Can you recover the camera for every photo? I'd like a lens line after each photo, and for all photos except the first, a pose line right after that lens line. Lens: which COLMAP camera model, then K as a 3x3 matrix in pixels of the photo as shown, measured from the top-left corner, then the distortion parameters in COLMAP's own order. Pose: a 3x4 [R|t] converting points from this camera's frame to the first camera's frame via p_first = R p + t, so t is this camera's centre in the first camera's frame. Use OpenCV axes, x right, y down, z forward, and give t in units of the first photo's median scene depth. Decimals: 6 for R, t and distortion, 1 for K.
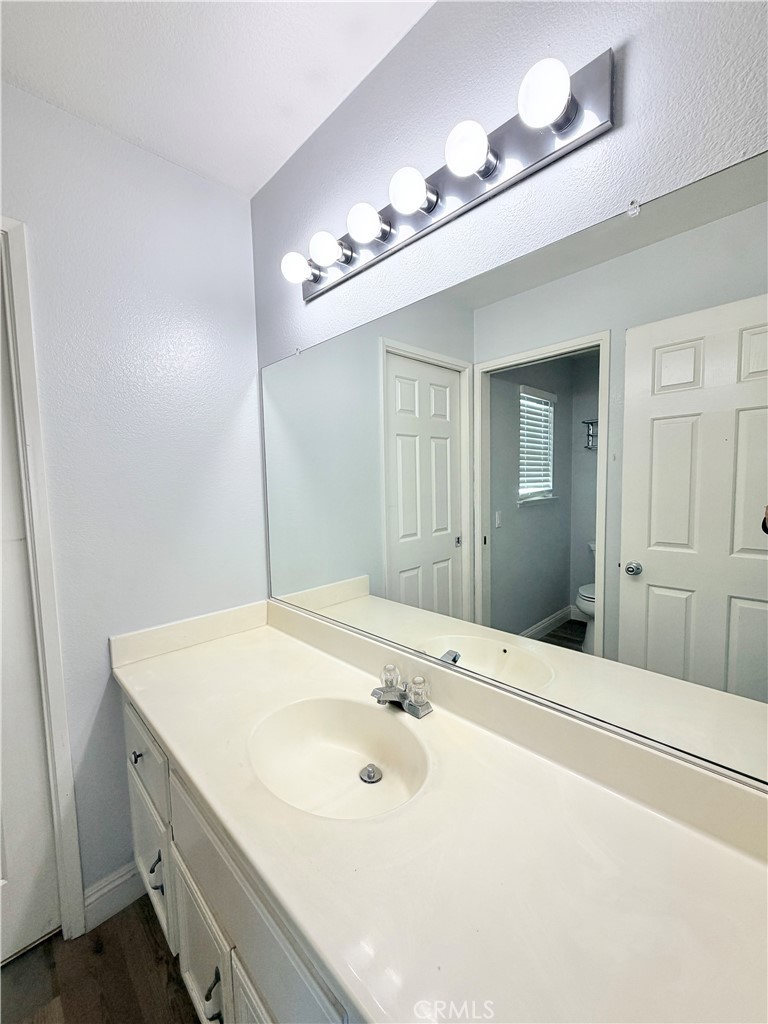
lens RADIAL K [[408.6, 0, 383.1], [0, 408.6, 509.1], [0, 0, 1]] dist [0.004265, 0.000115]
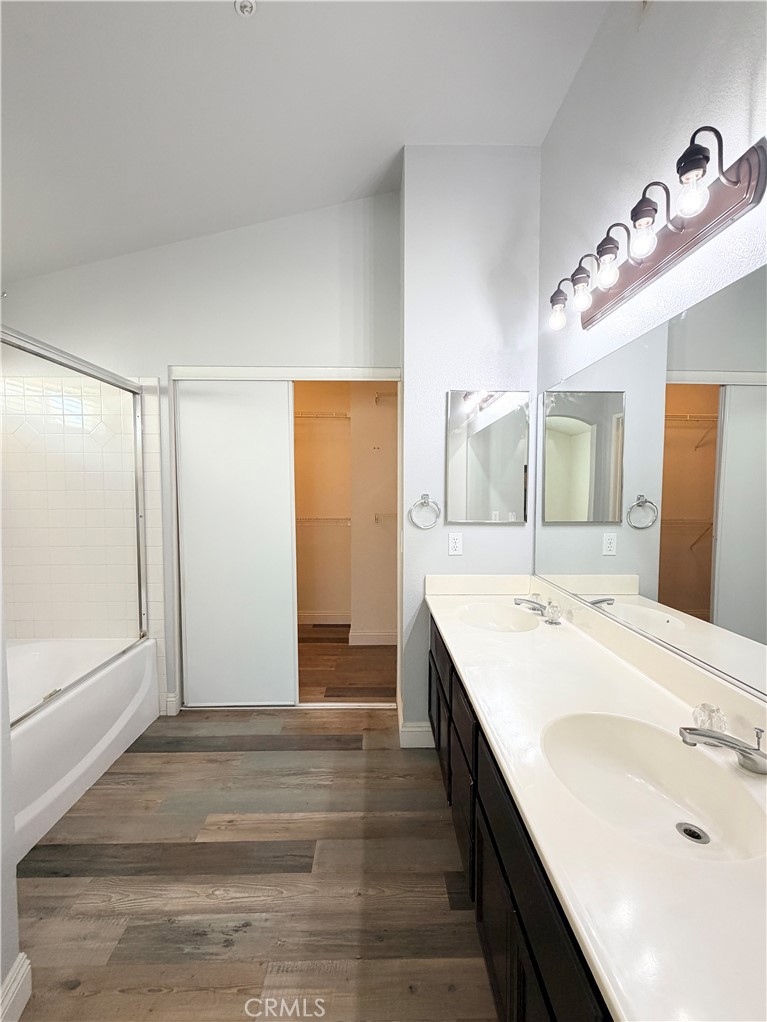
lens RADIAL K [[407.8, 0, 385.1], [0, 407.8, 507.2], [0, 0, 1]] dist [0.004265, 0.000115]
pose [[0.733261, 0.055563, -0.677674, 0.310511], [-0.058636, 0.998110, 0.018389, 0.015376], [0.677415, 0.026252, 0.735133, -0.324174]]
